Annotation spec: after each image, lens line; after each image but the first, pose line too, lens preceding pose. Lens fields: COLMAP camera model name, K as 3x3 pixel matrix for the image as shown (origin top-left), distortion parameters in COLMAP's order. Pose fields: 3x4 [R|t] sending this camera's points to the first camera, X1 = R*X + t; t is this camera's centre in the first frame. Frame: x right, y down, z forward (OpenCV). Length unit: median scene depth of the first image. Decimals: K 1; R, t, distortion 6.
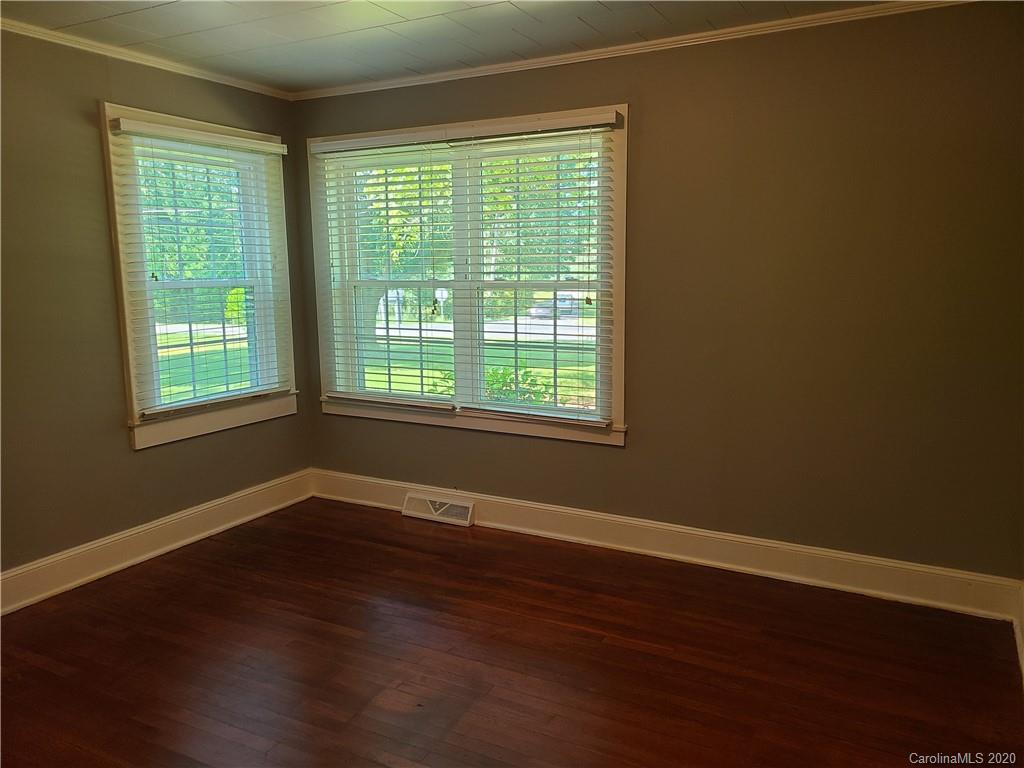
lens RADIAL K [[764.8, 0, 509.5], [0, 764.8, 387.1], [0, 0, 1]] dist [0.059296, -0.042001]
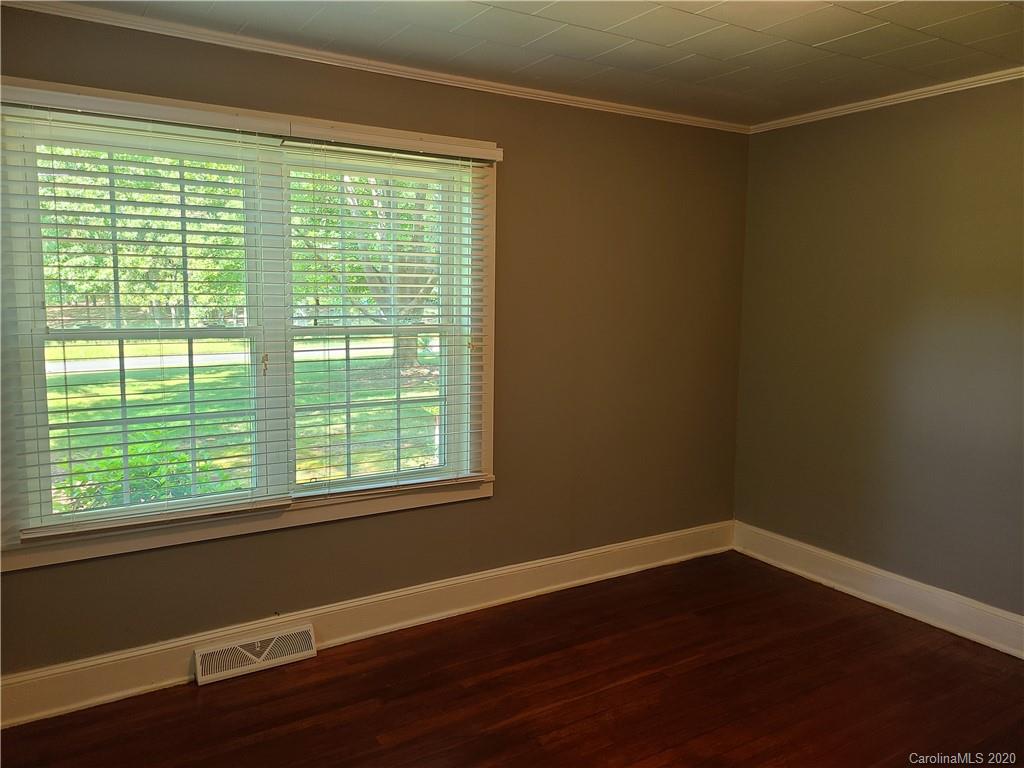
lens RADIAL K [[764.8, 0, 510.4], [0, 764.8, 381.4], [0, 0, 1]] dist [0.059296, -0.042001]
pose [[0.493555, -0.088361, 0.865214, -0.650502], [0.122417, 0.991980, 0.031476, -0.091438], [-0.861056, 0.090382, 0.500413, 0.489662]]
